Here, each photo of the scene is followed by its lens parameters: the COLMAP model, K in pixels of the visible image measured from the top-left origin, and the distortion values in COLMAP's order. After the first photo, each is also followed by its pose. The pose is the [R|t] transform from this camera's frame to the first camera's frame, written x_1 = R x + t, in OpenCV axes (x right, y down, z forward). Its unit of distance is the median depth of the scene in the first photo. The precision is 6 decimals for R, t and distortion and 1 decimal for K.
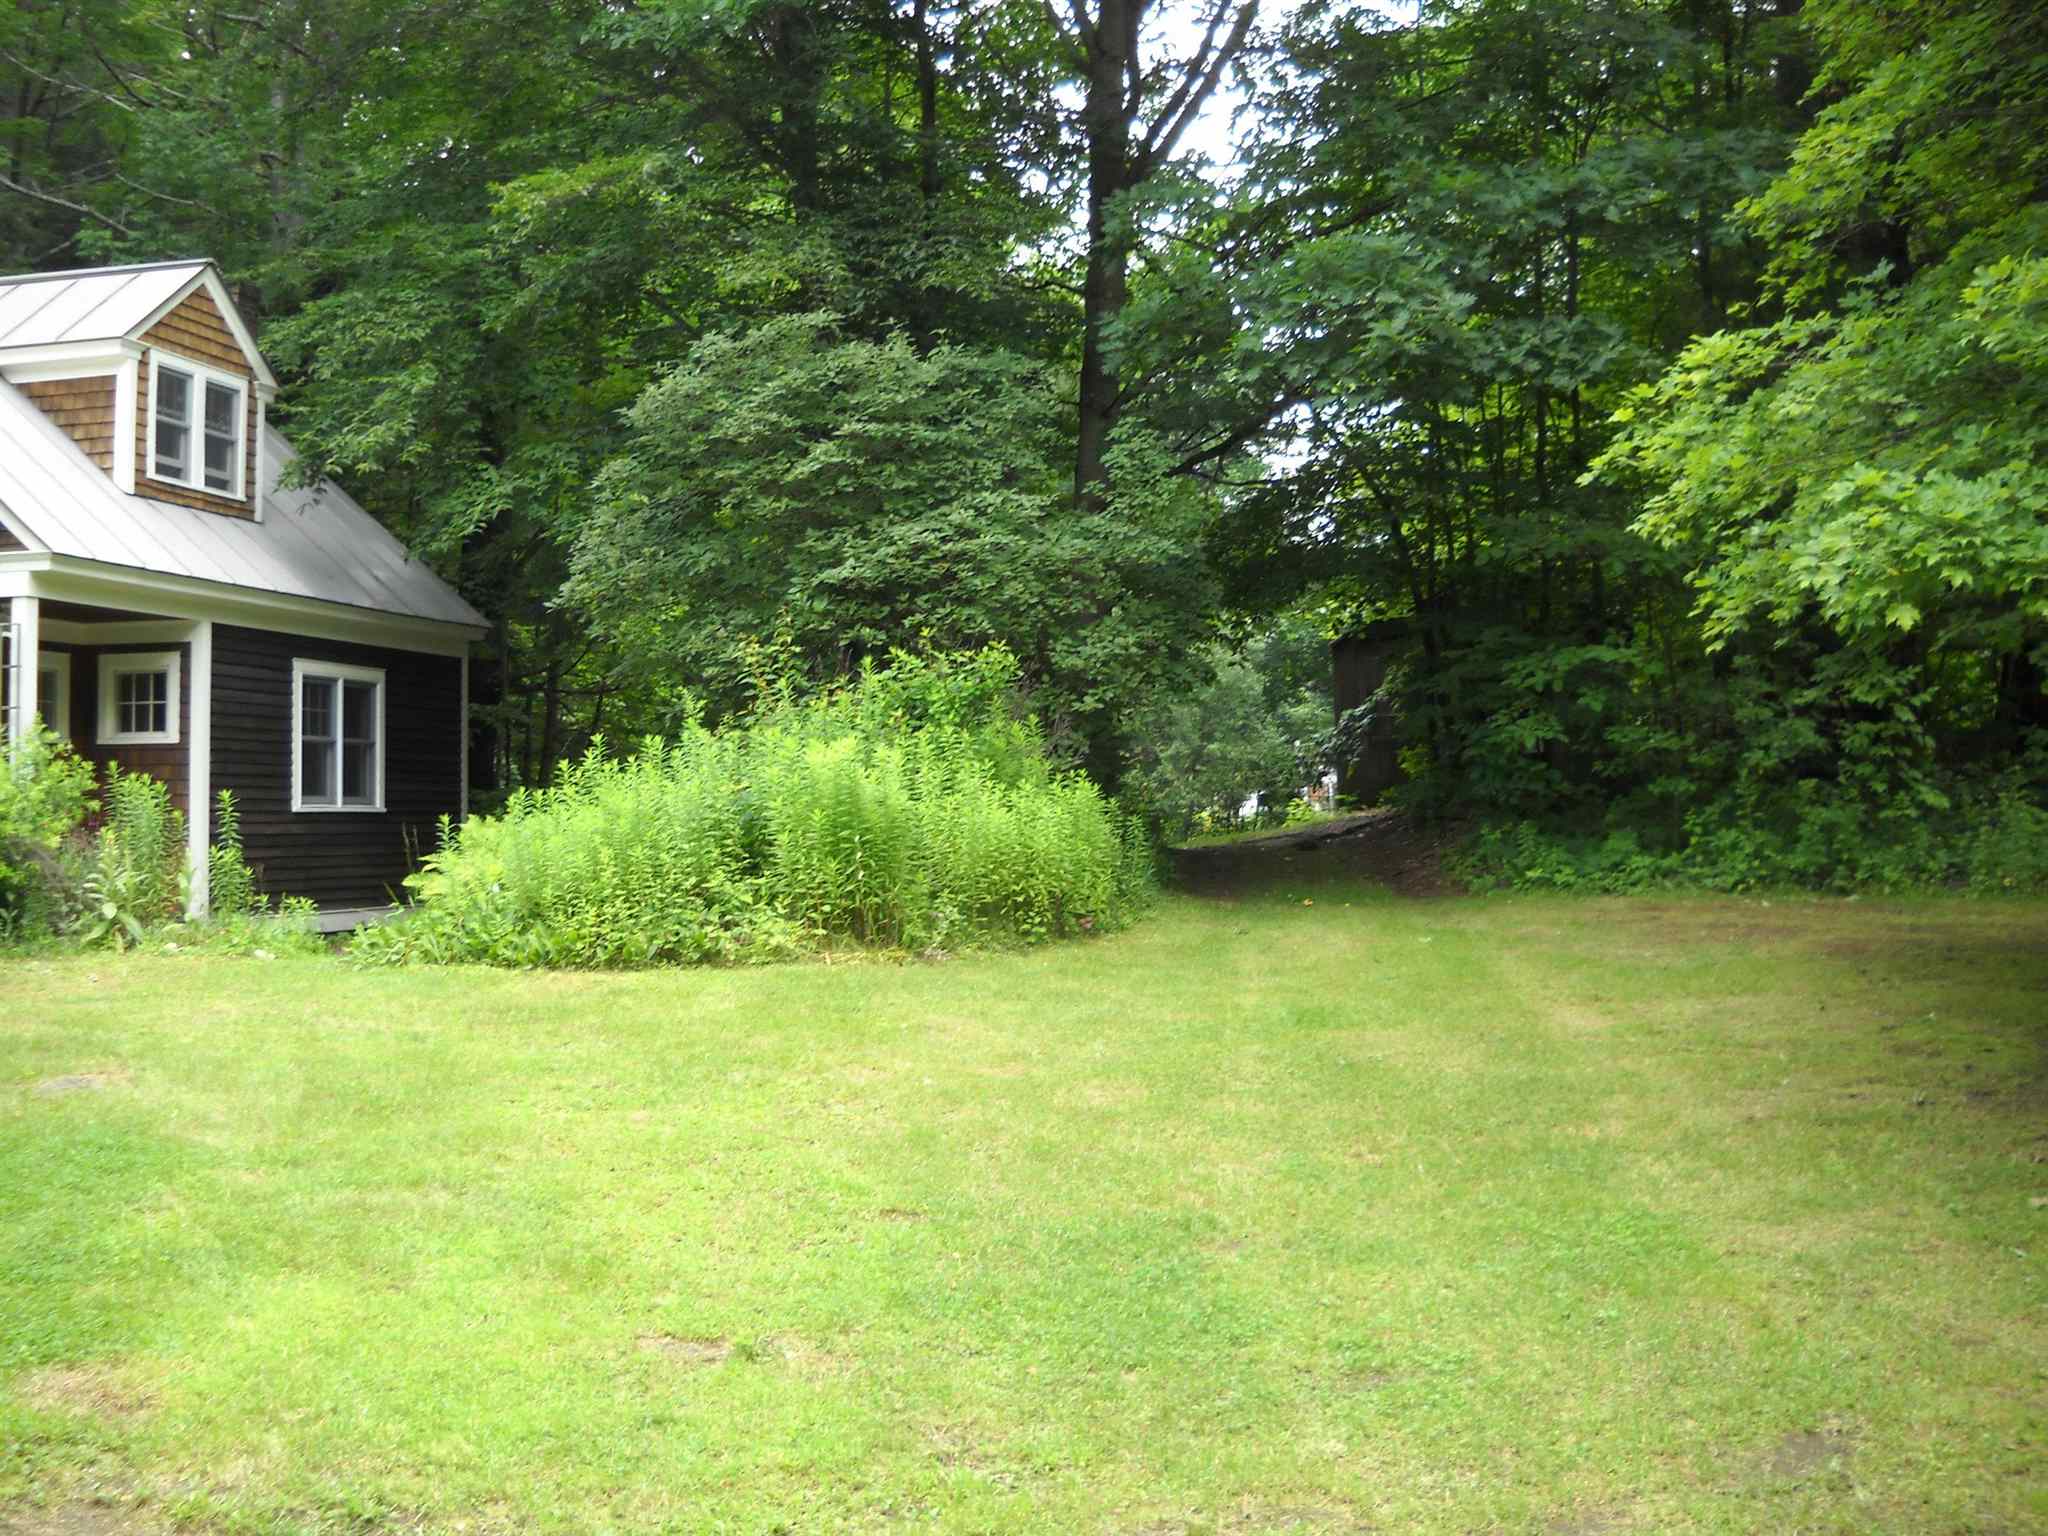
lens RADIAL K [[2310.5, 0, 1030.6], [0, 2310.5, 752.8], [0, 0, 1]] dist [-0.276568, 0.272907]
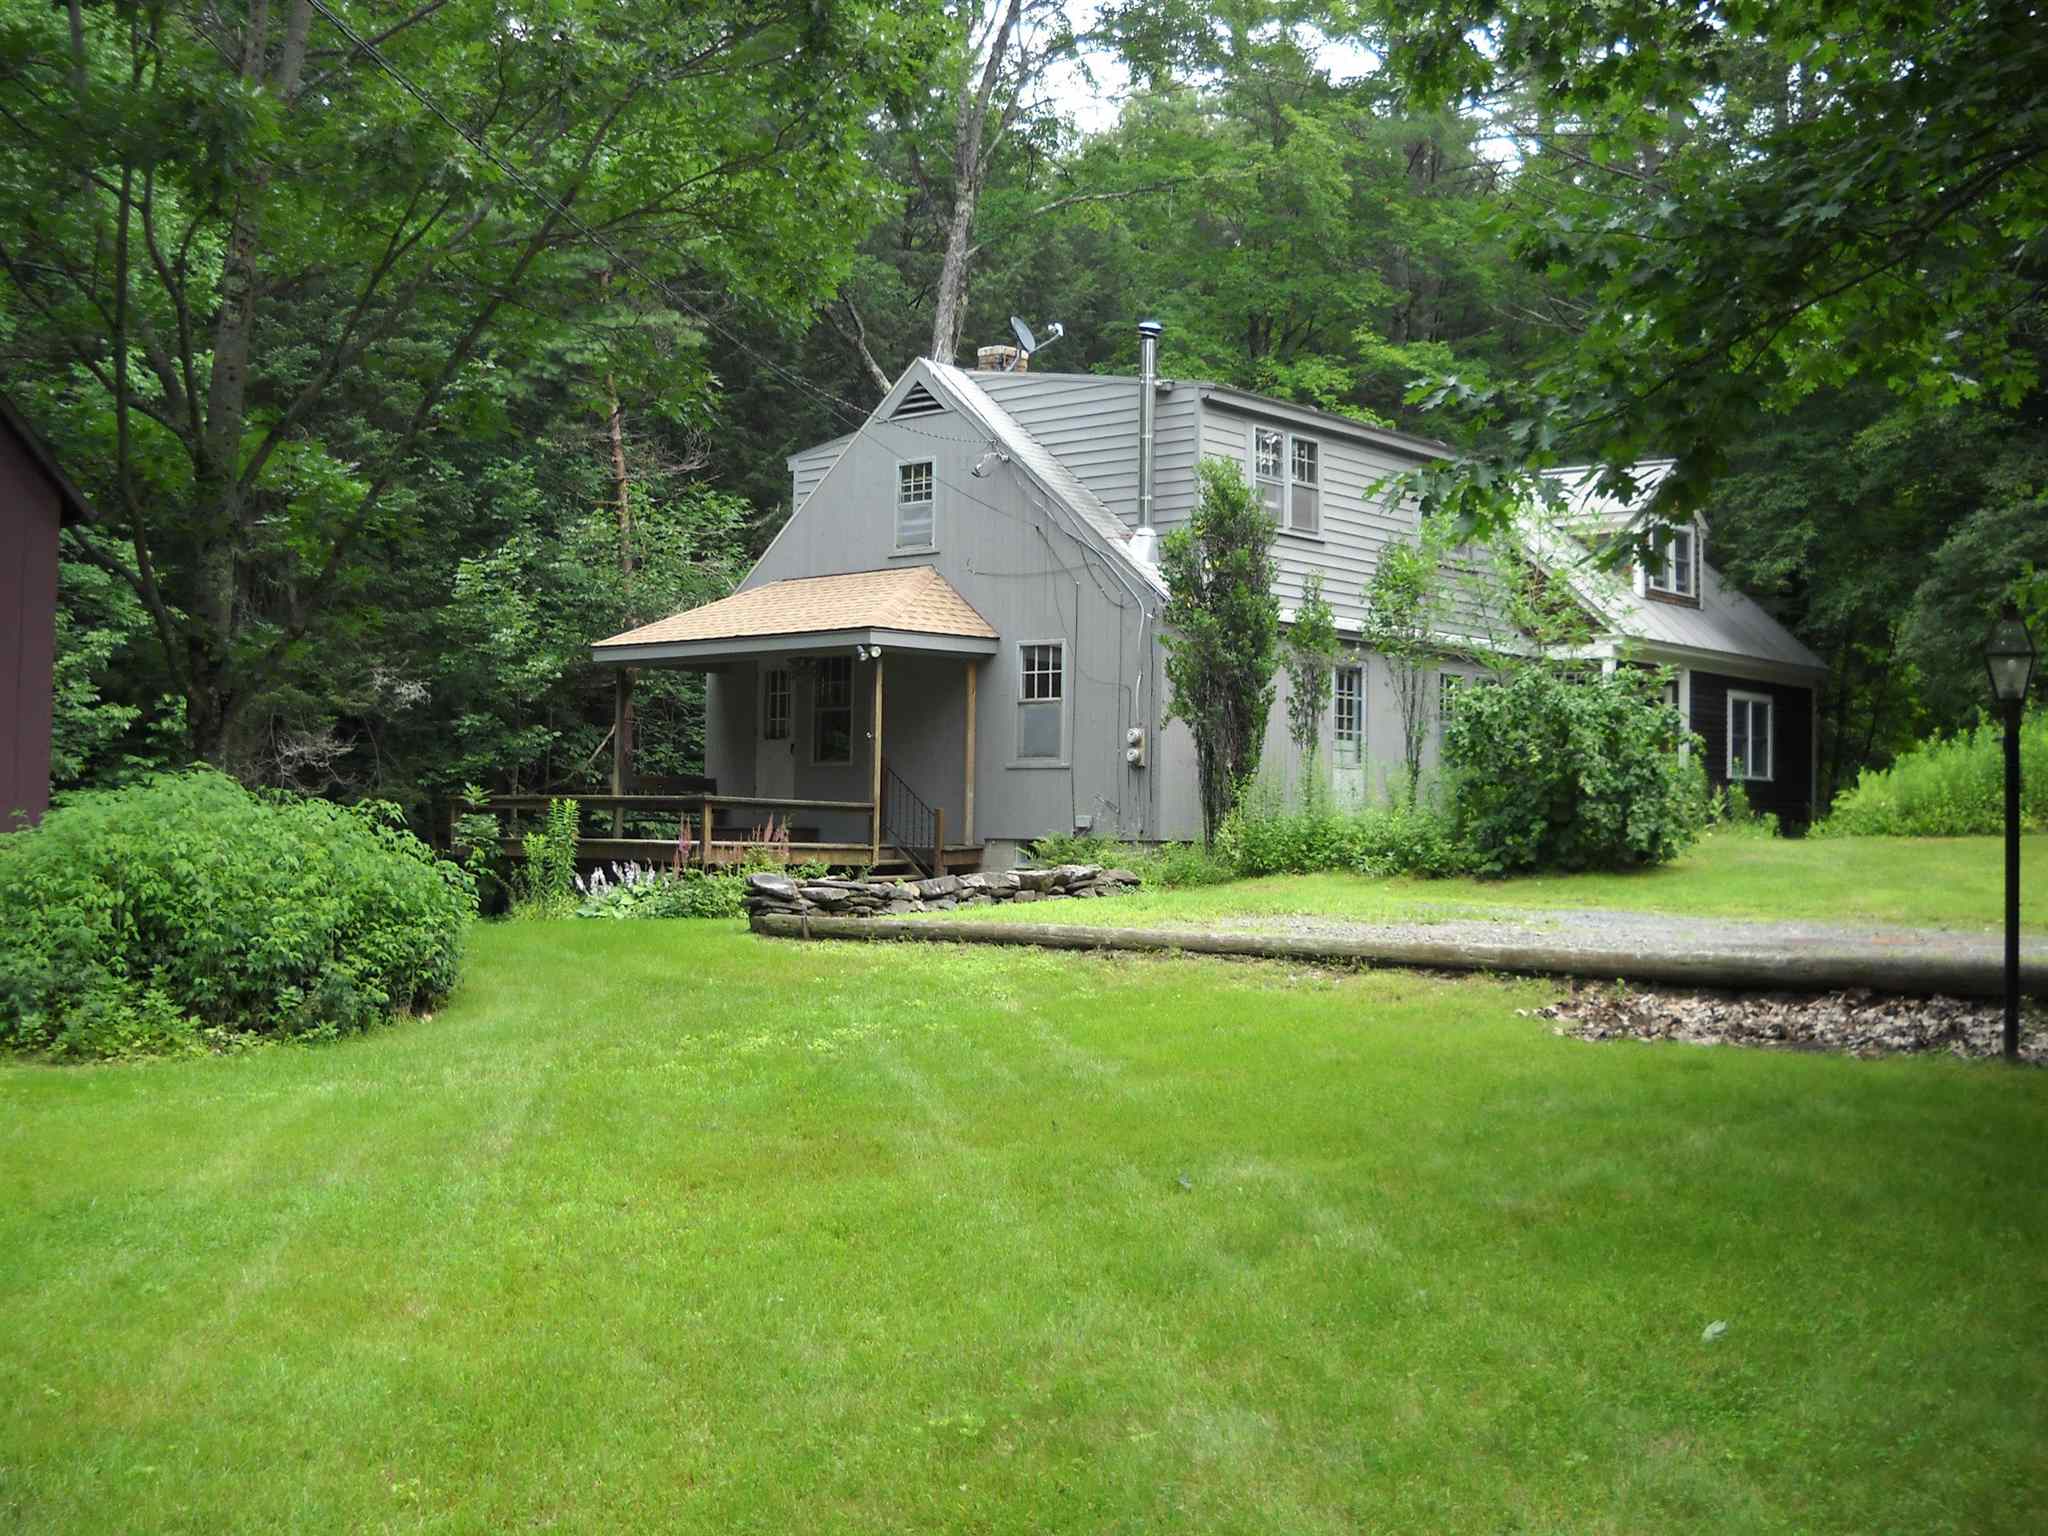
lens RADIAL K [[2298.2, 0, 1087.9], [0, 2298.2, 736.5], [0, 0, 1]] dist [-0.267332, 0.225352]
pose [[0.884012, -0.000300, -0.467465, 0.049625], [-0.008666, 0.999817, -0.017029, 0.029775], [0.467385, 0.019105, 0.883848, -0.813422]]
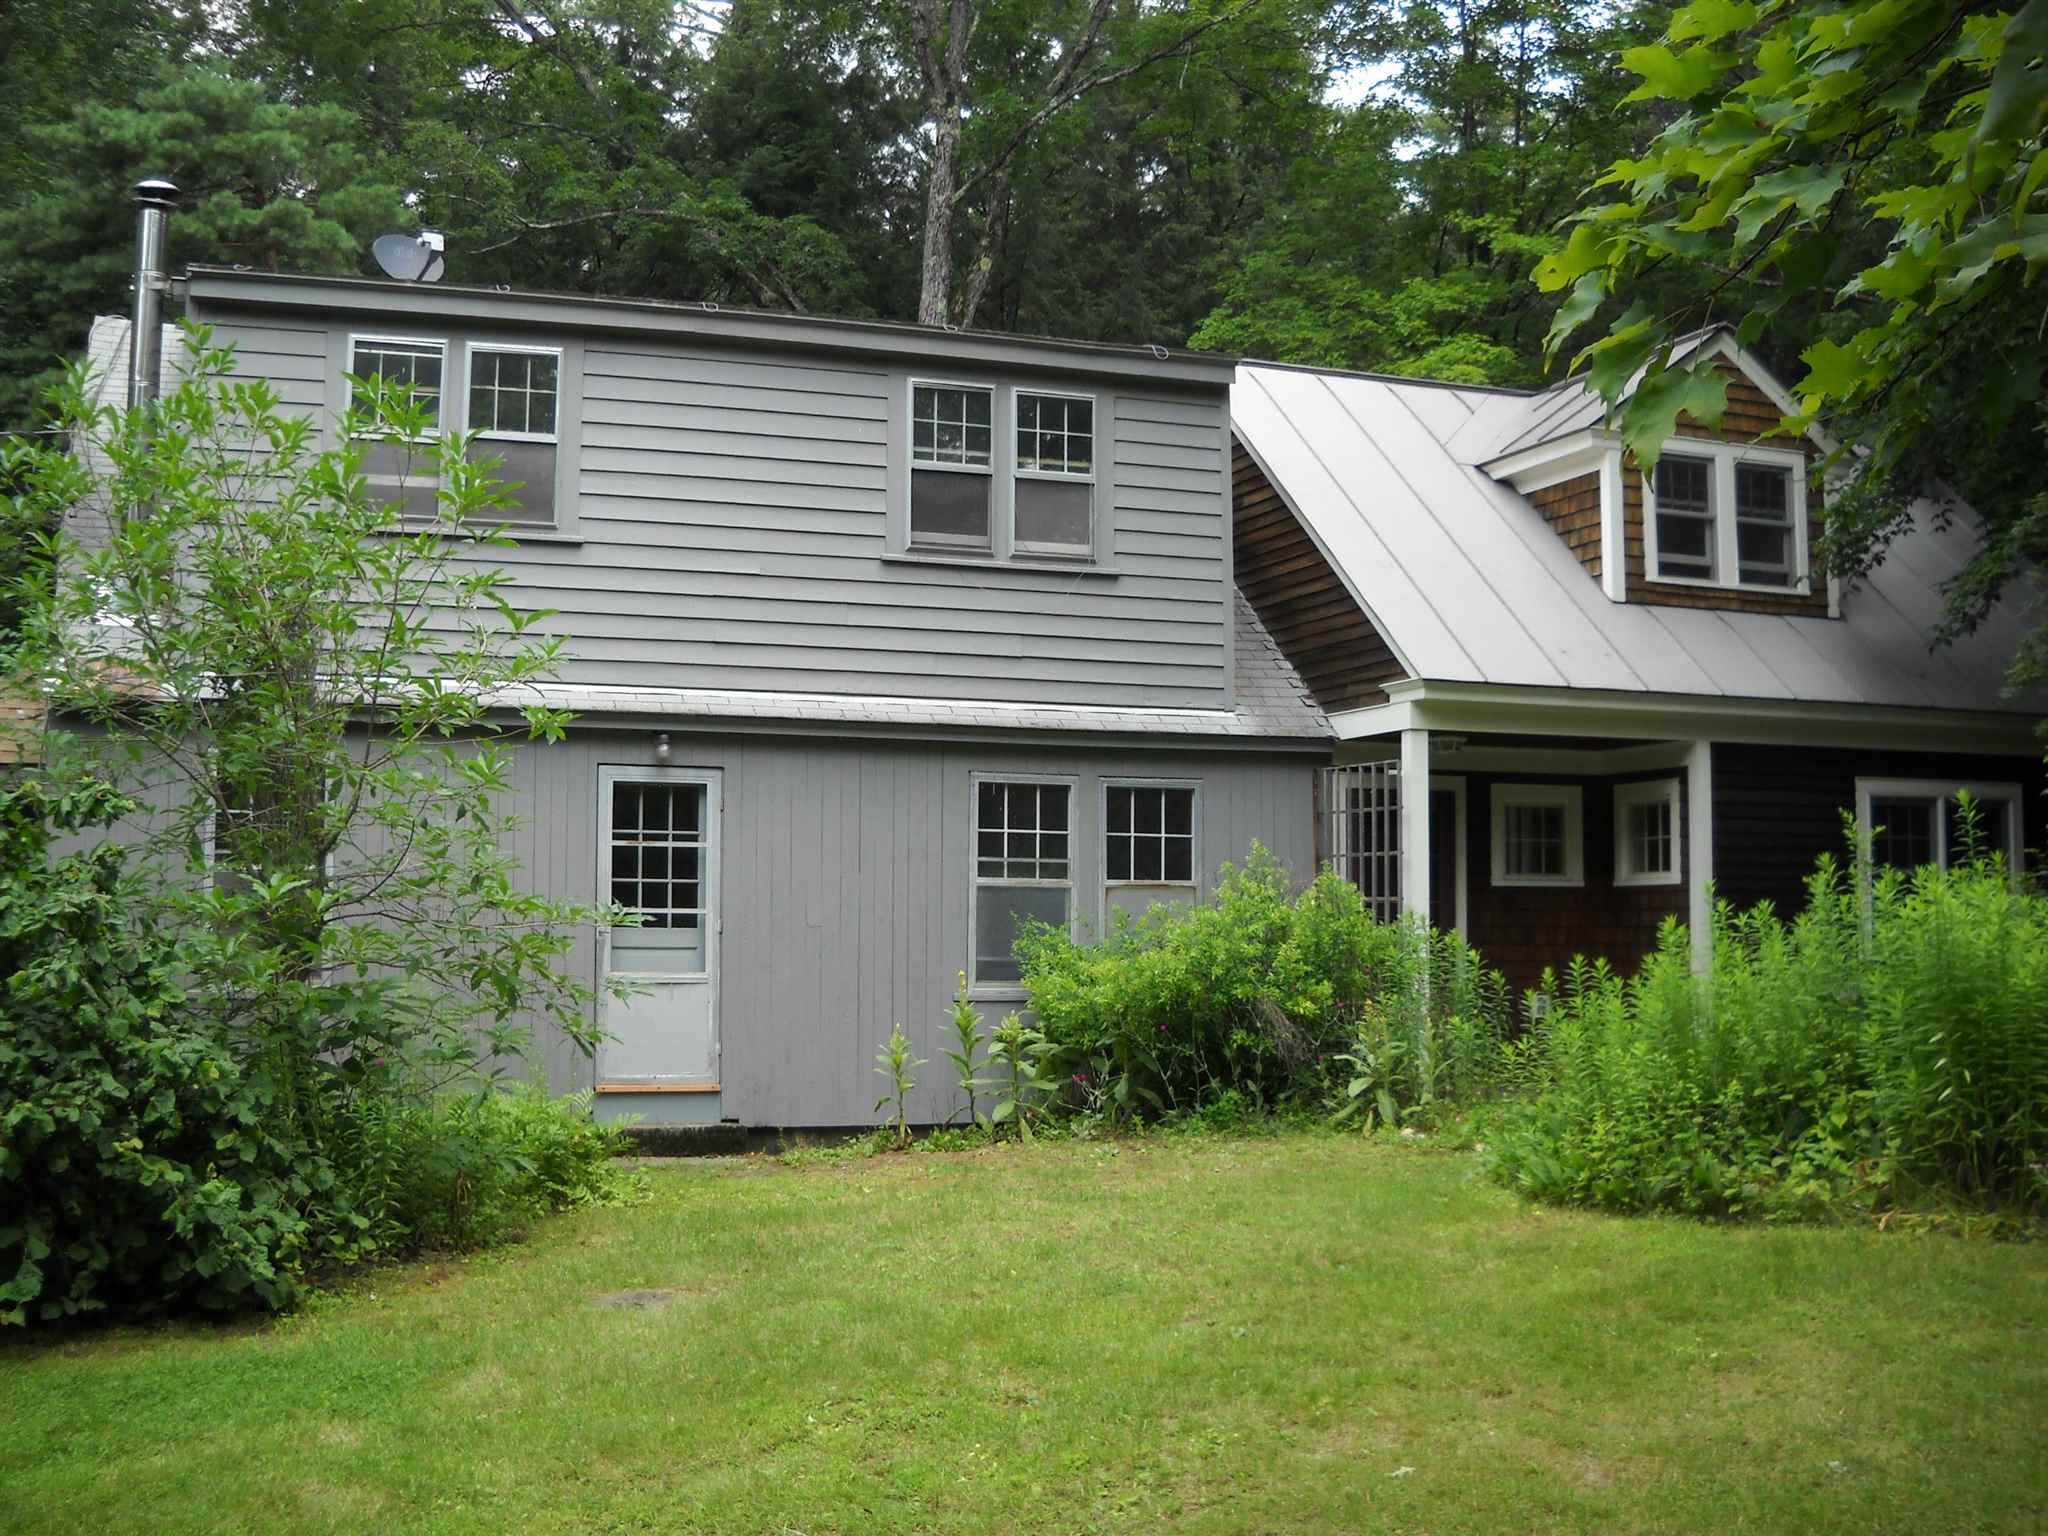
lens RADIAL K [[2310.5, 0, 1030.6], [0, 2310.5, 752.8], [0, 0, 1]] dist [-0.276568, 0.272907]
pose [[0.555337, -0.058328, -0.829578, 0.206125], [0.015285, 0.998085, -0.059943, -0.006444], [0.831485, 0.020609, 0.555165, 0.303754]]
